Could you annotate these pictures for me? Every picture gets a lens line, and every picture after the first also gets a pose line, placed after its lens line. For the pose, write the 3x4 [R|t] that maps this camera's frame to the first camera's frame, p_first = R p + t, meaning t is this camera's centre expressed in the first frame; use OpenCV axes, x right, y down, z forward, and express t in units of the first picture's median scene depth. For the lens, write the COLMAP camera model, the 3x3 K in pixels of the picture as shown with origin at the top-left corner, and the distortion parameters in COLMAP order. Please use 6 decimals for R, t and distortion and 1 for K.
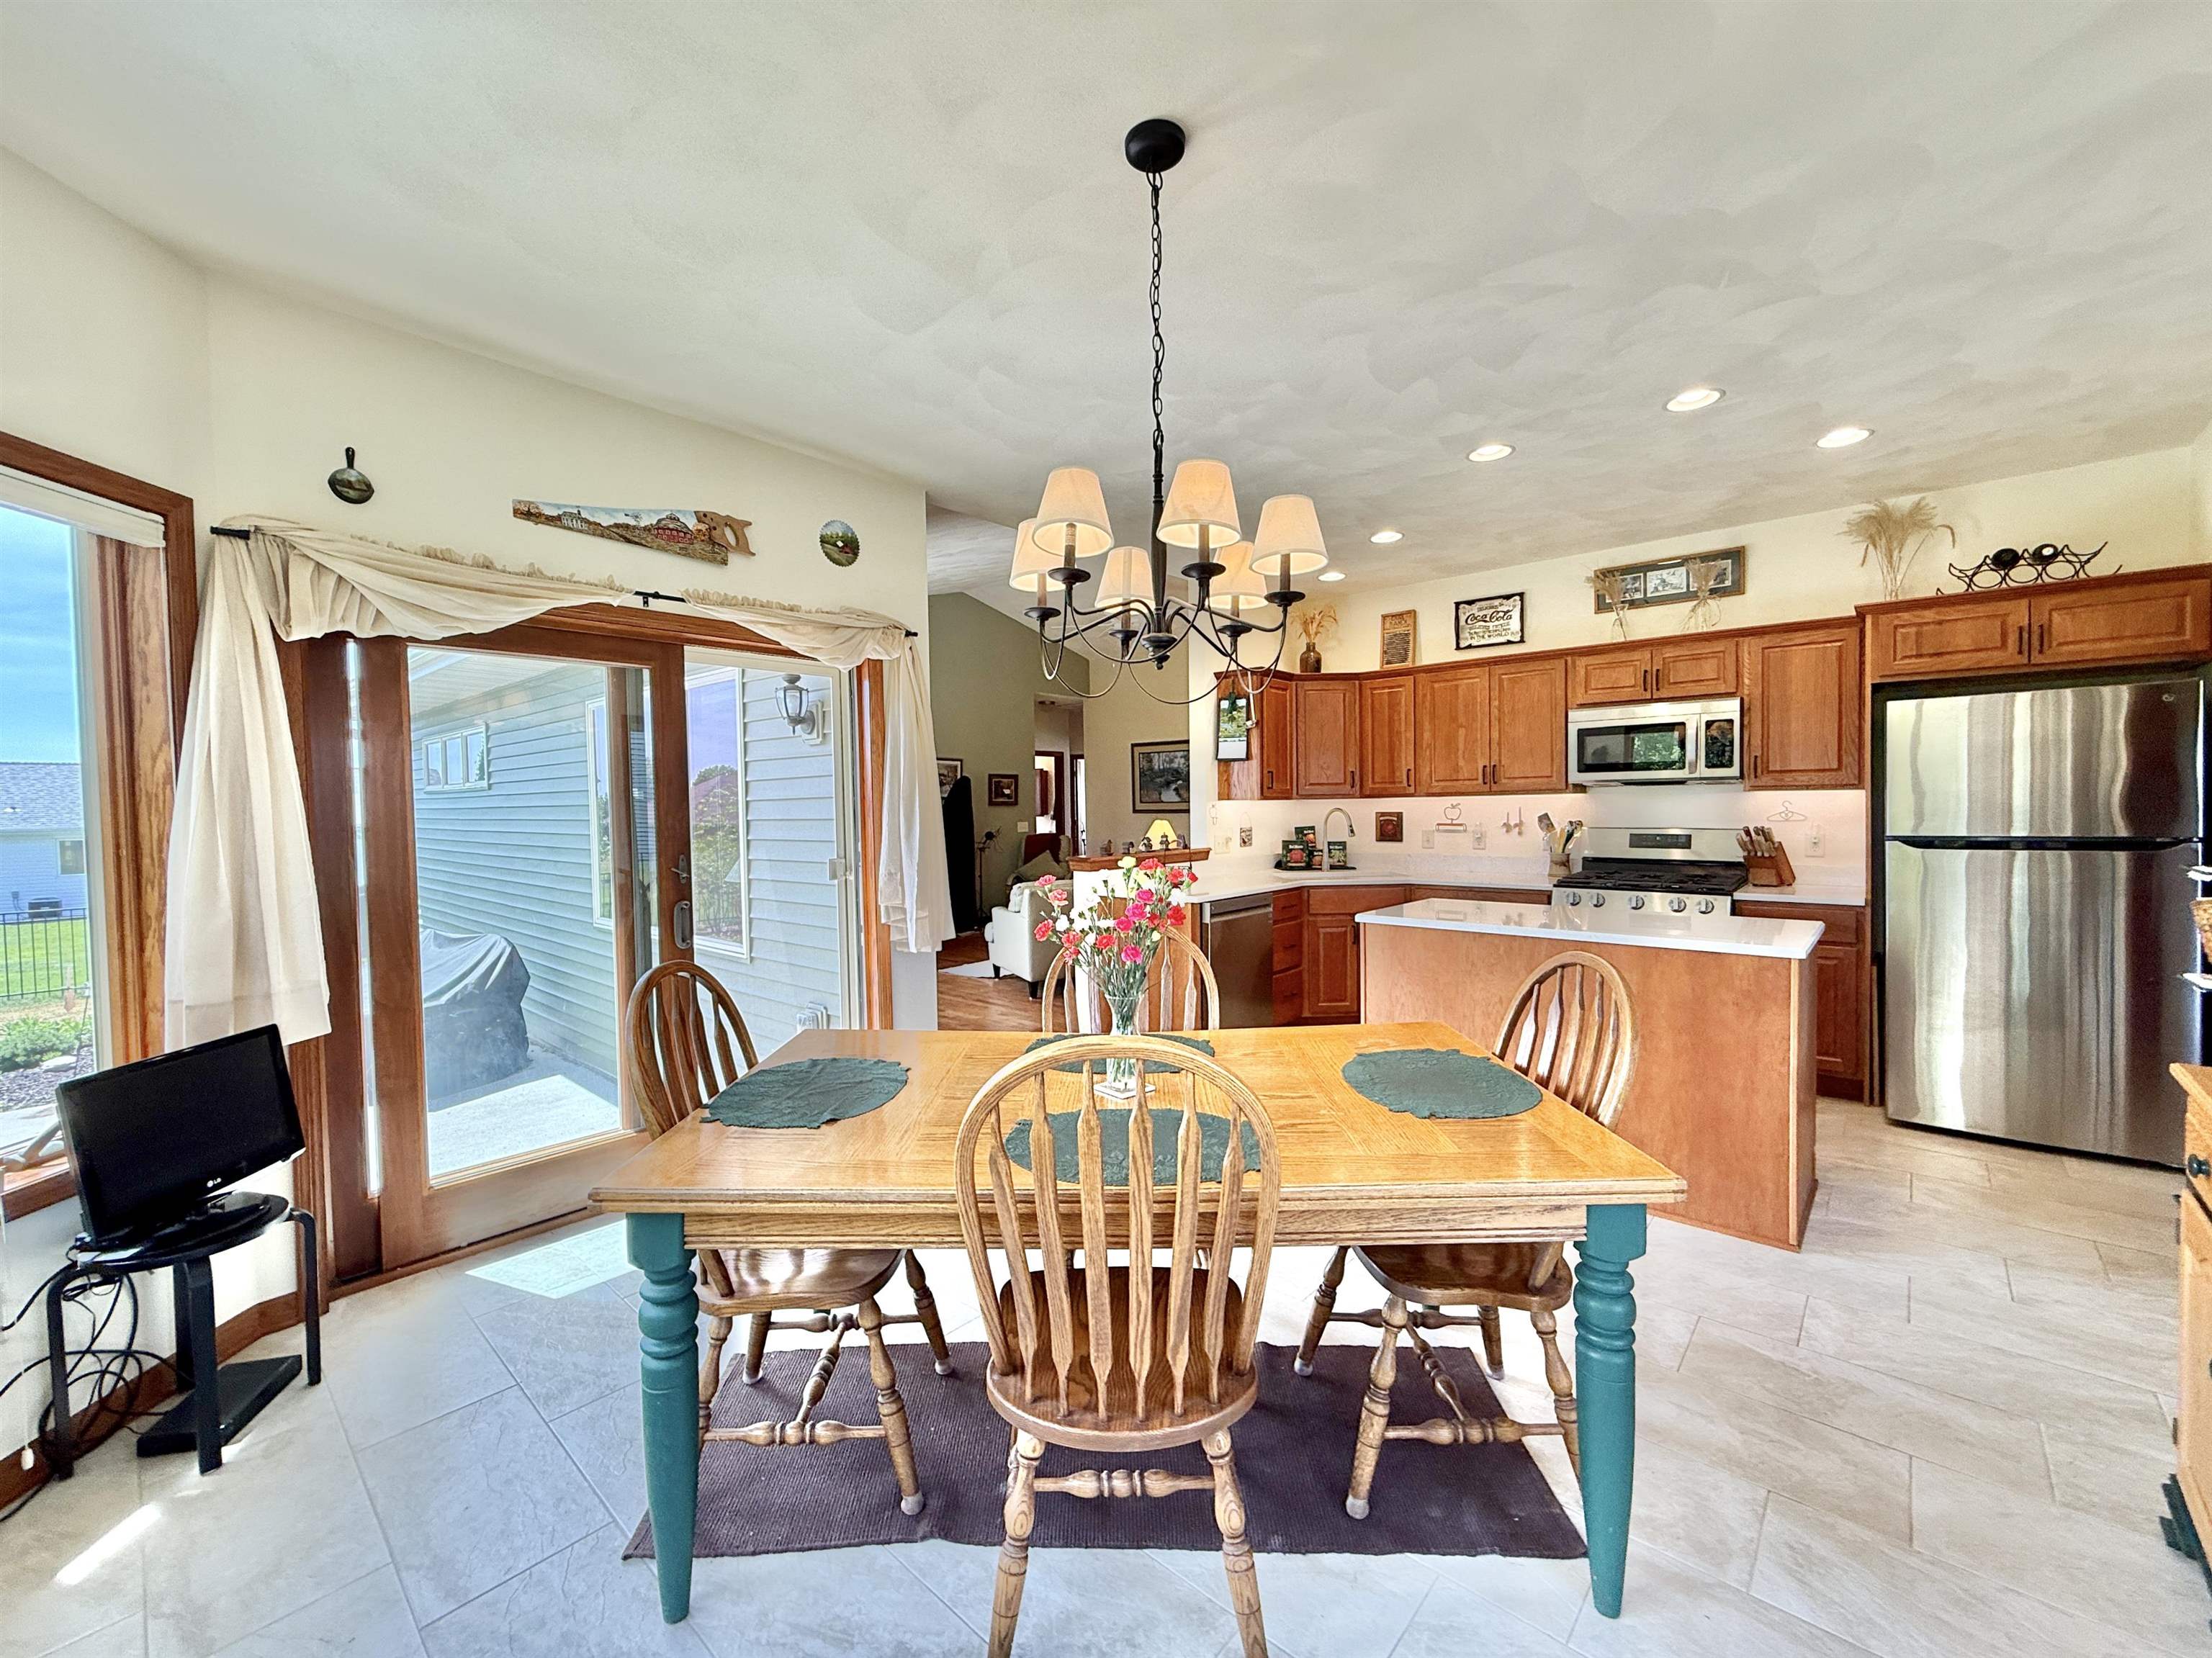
lens RADIAL K [[901.7, 0, 1096.8], [0, 901.7, 828.7], [0, 0, 1]] dist [0.002183, 0.000474]
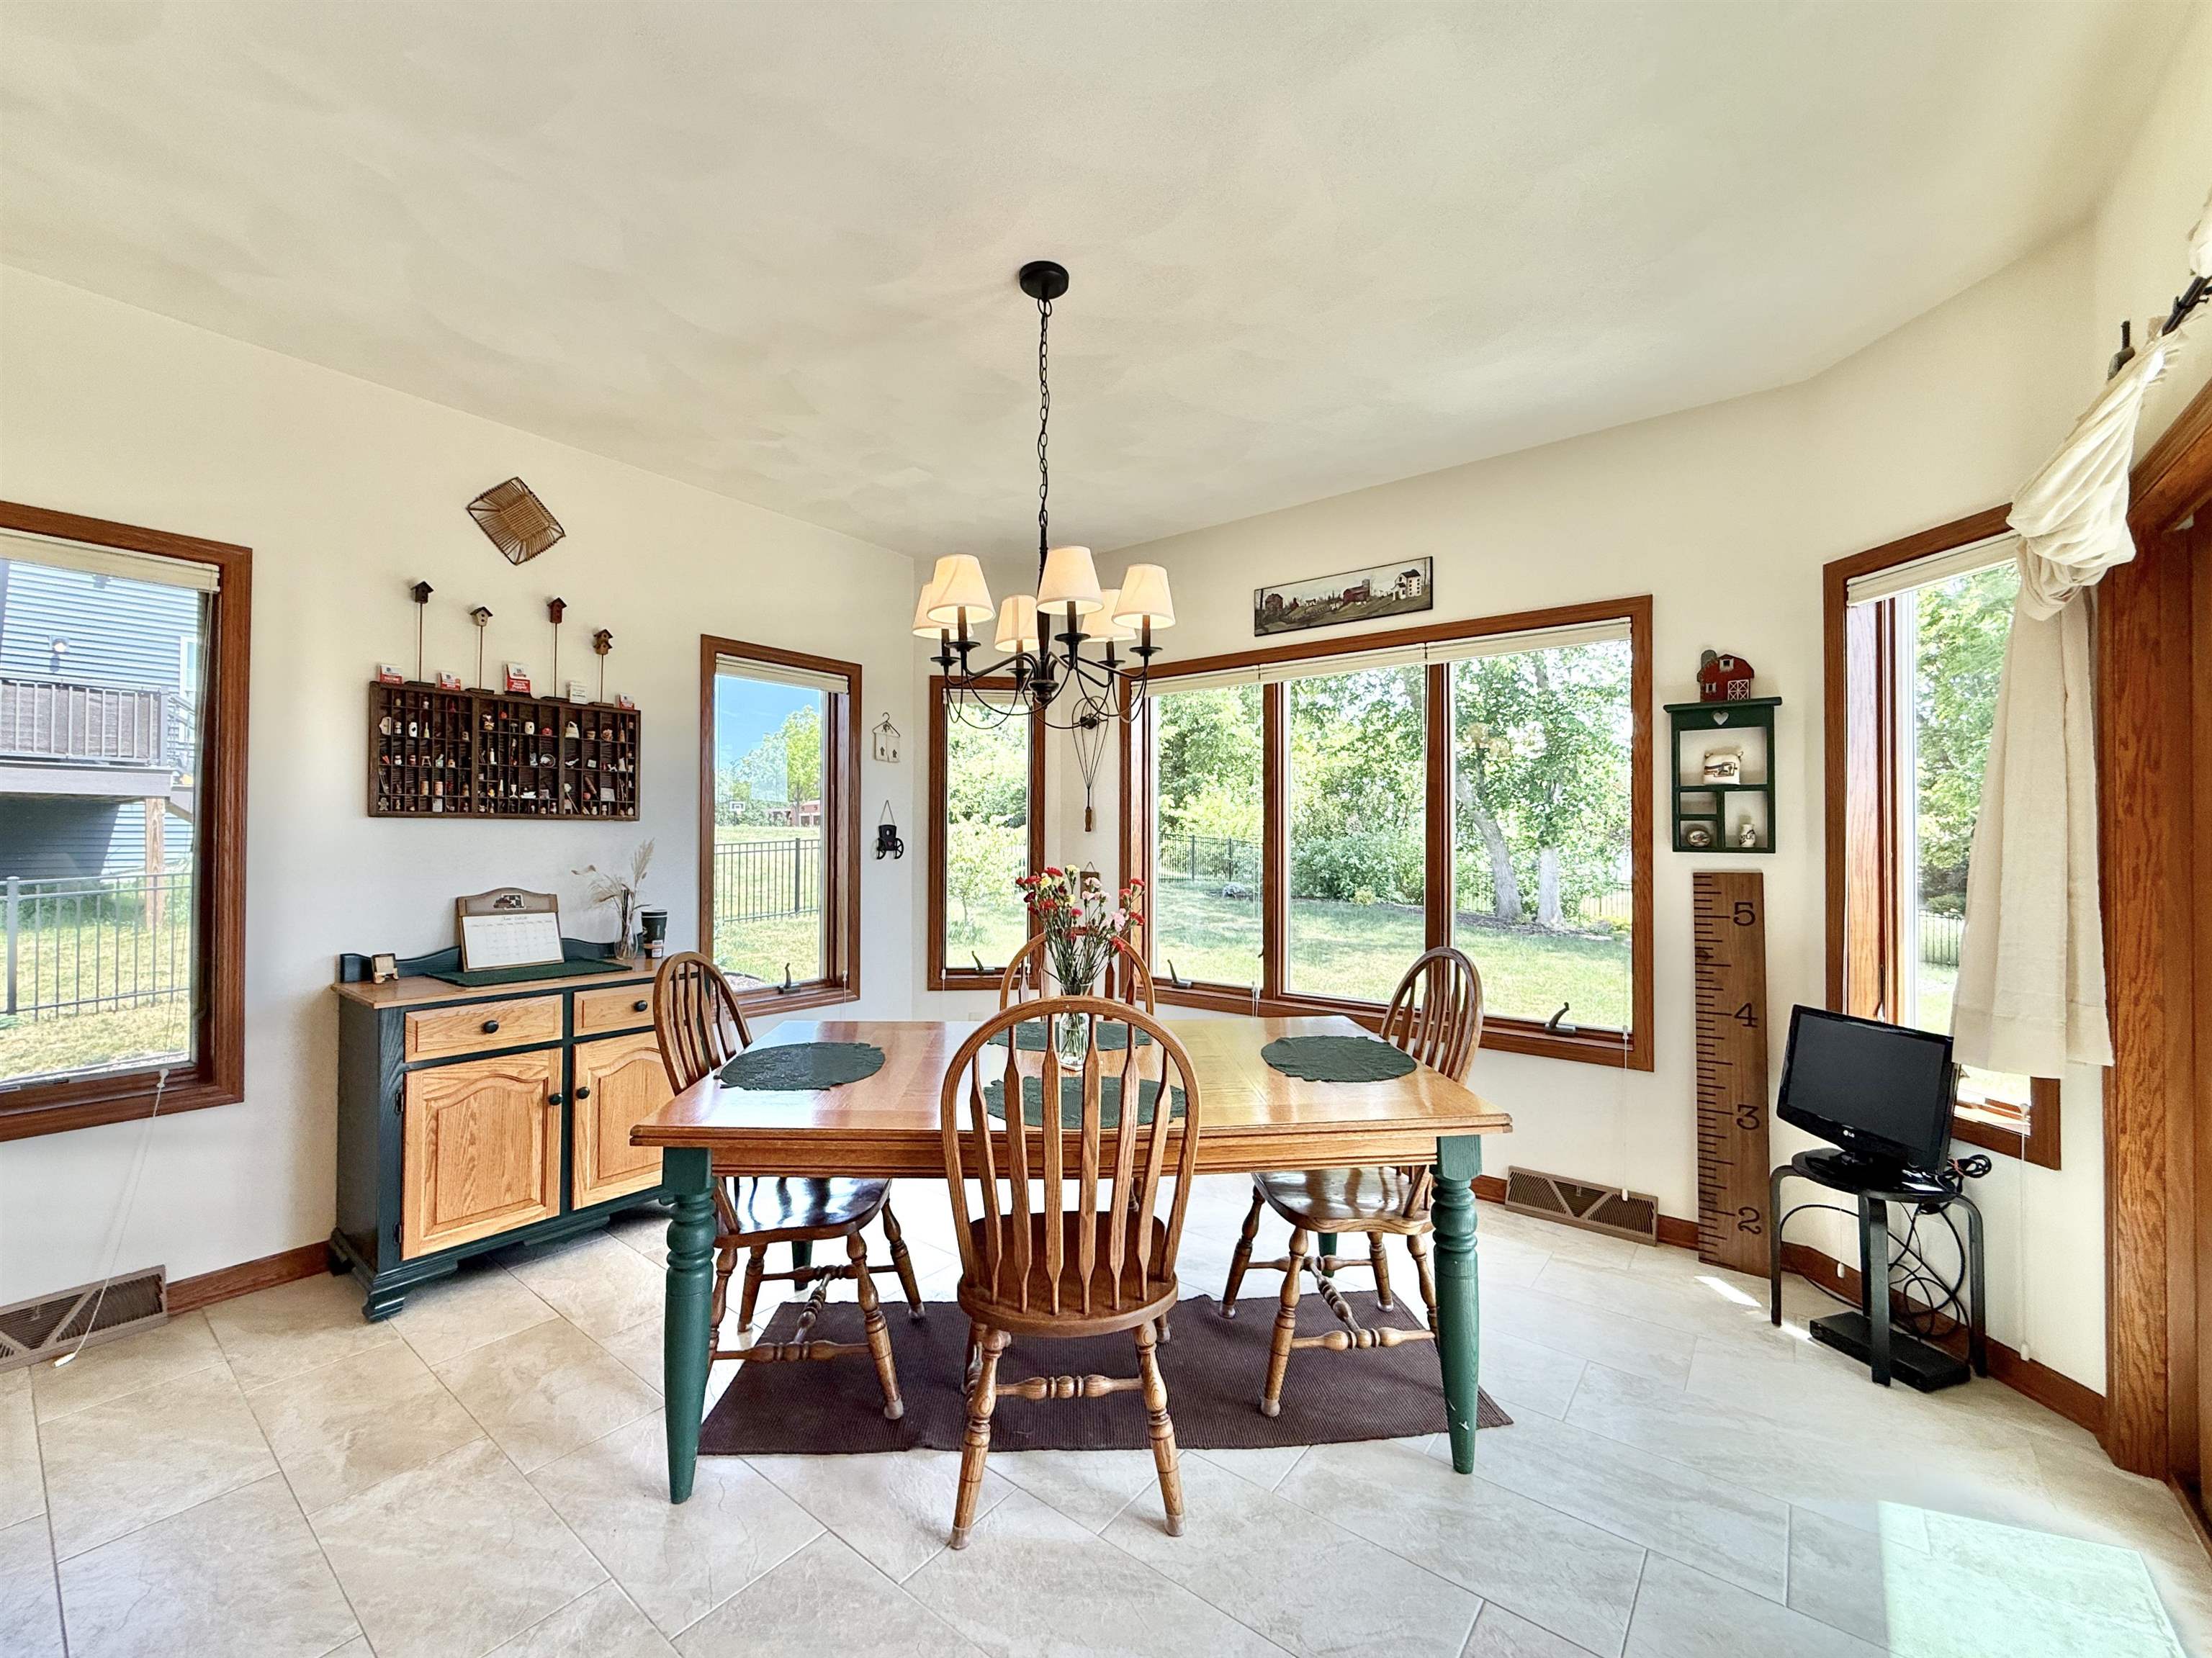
lens RADIAL K [[901.7, 0, 1096.8], [0, 901.7, 828.7], [0, 0, 1]] dist [0.002183, 0.000474]
pose [[-0.997740, 0.009729, -0.066486, 0.033959], [0.008737, 0.999846, 0.015187, -0.014146], [0.066624, 0.014572, -0.997672, 0.907256]]
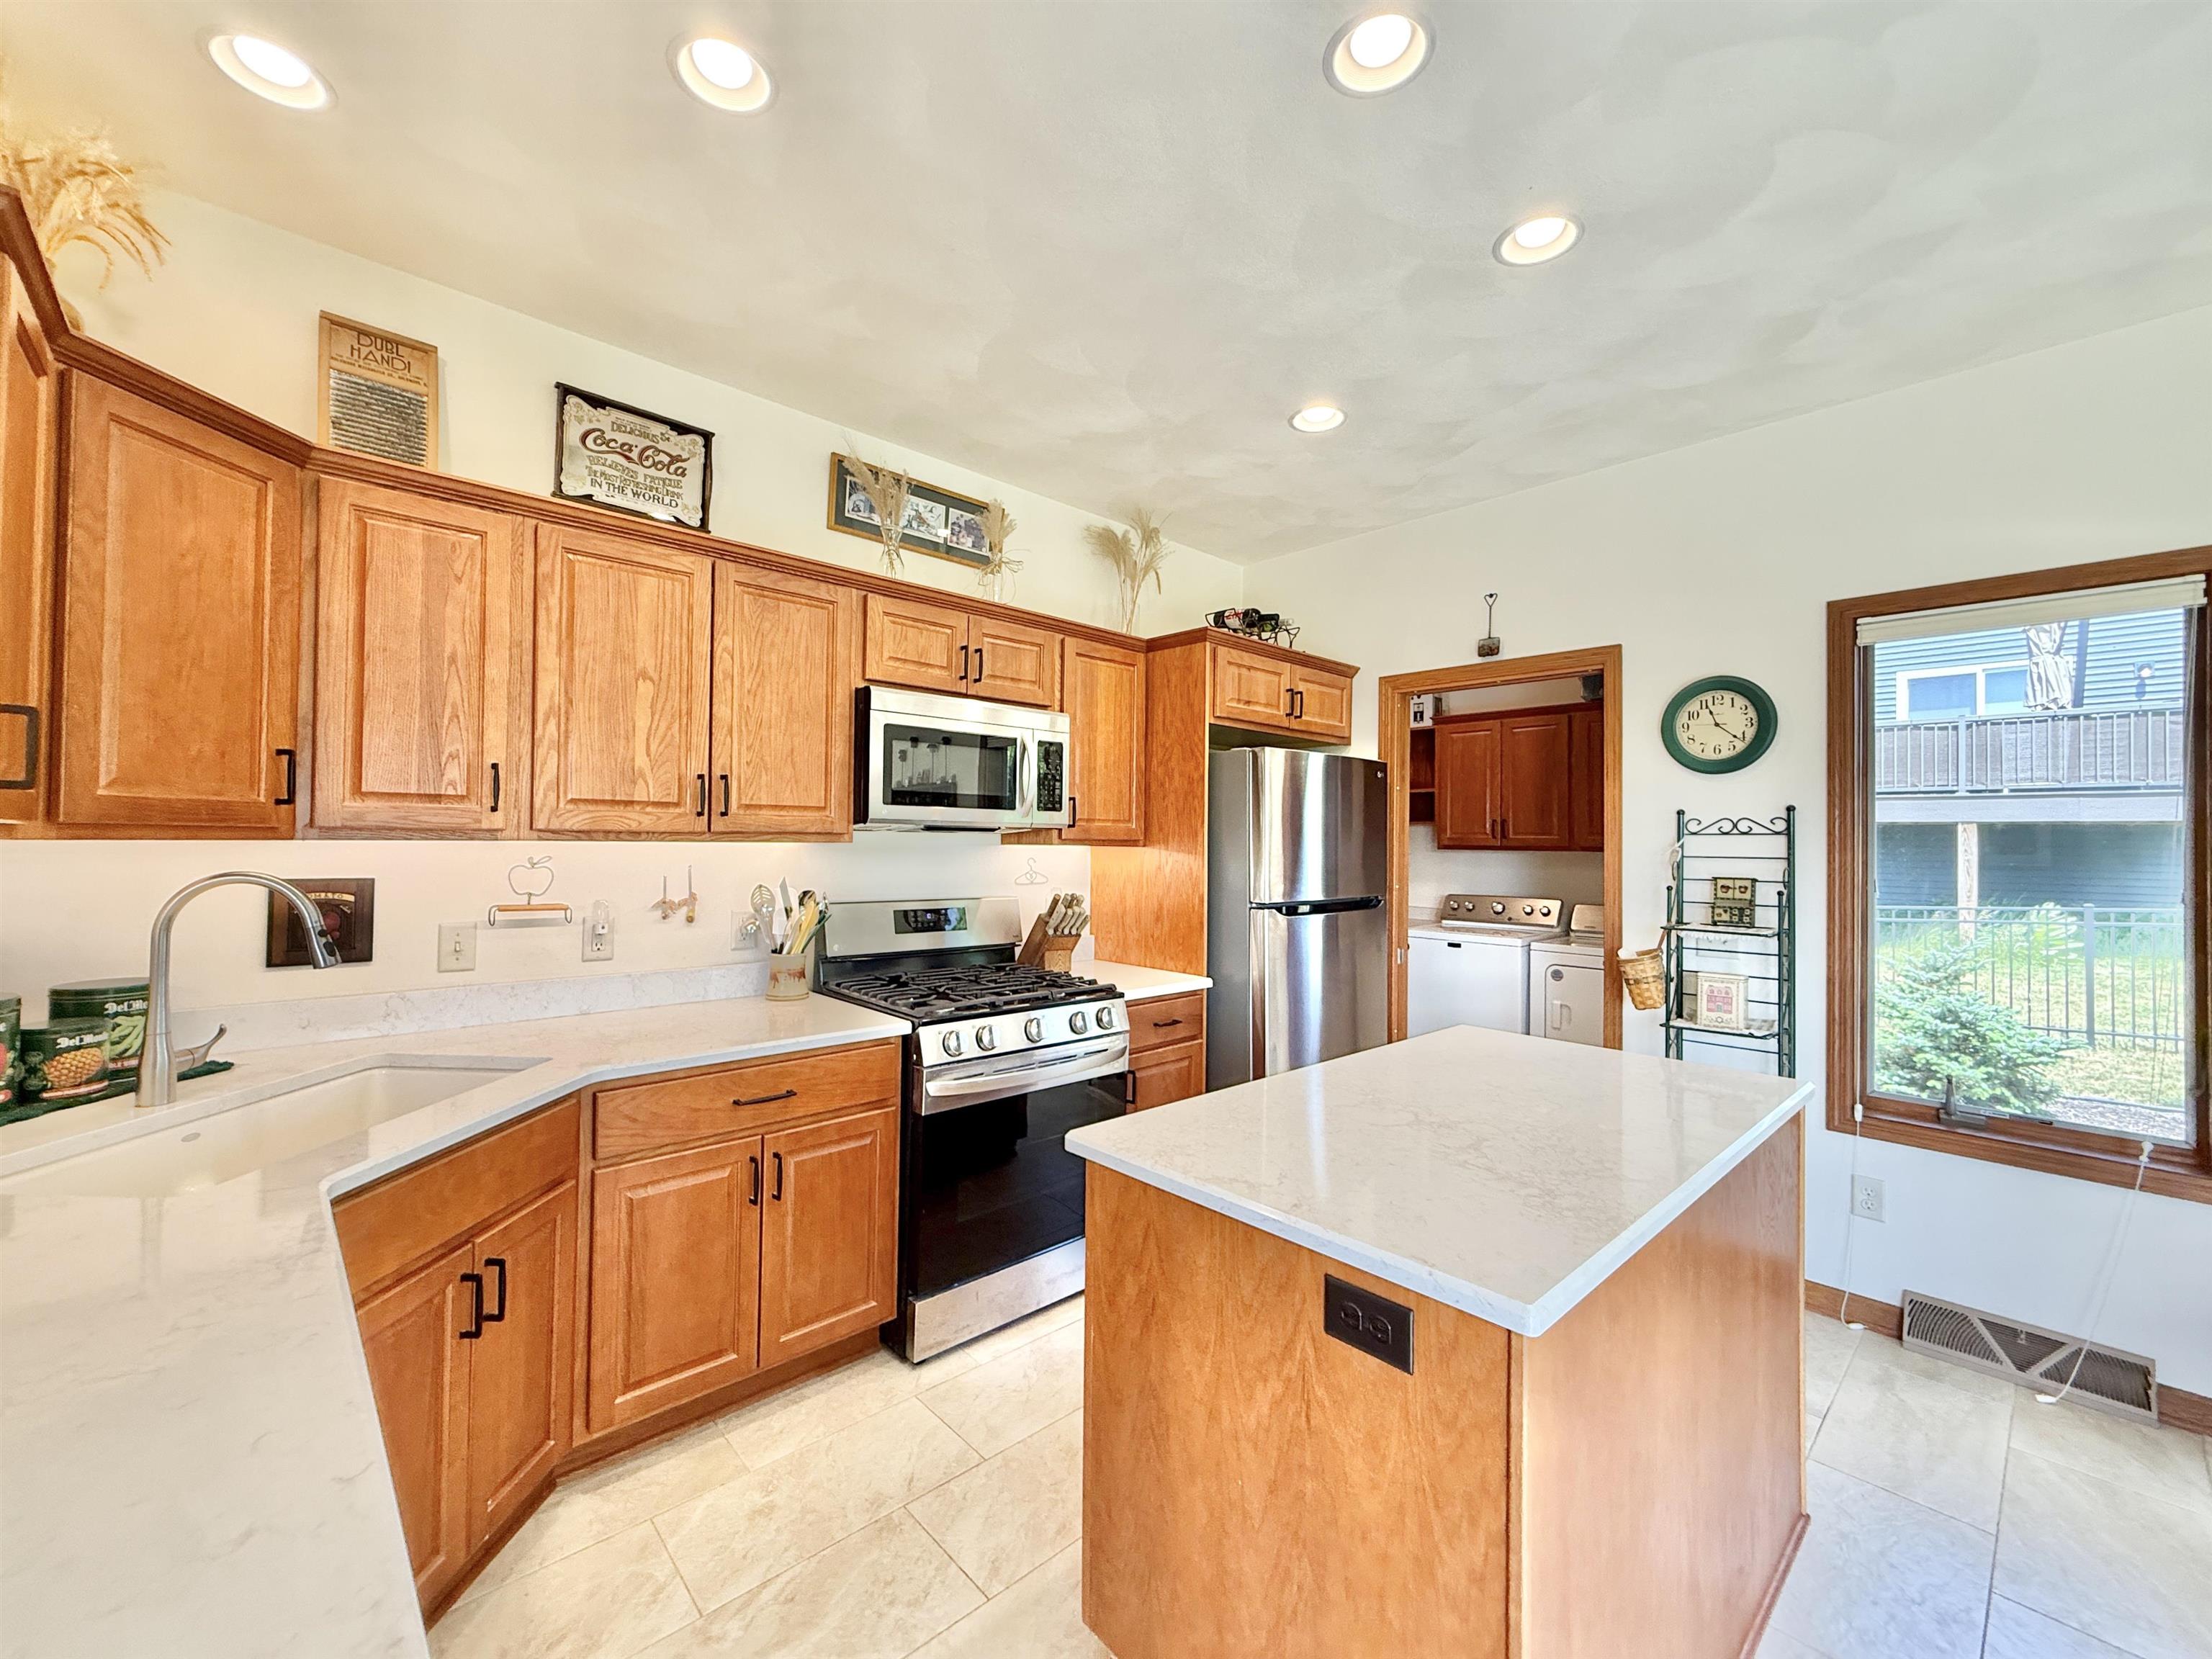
lens RADIAL K [[894.9, 0, 1097.8], [0, 894.9, 829.3], [0, 0, 1]] dist [-0.000508, 0.000327]
pose [[0.095091, 0.031543, 0.994969, 0.010312], [0.012899, 0.999375, -0.032915, -0.028769], [-0.995385, 0.015964, 0.094625, 0.854749]]
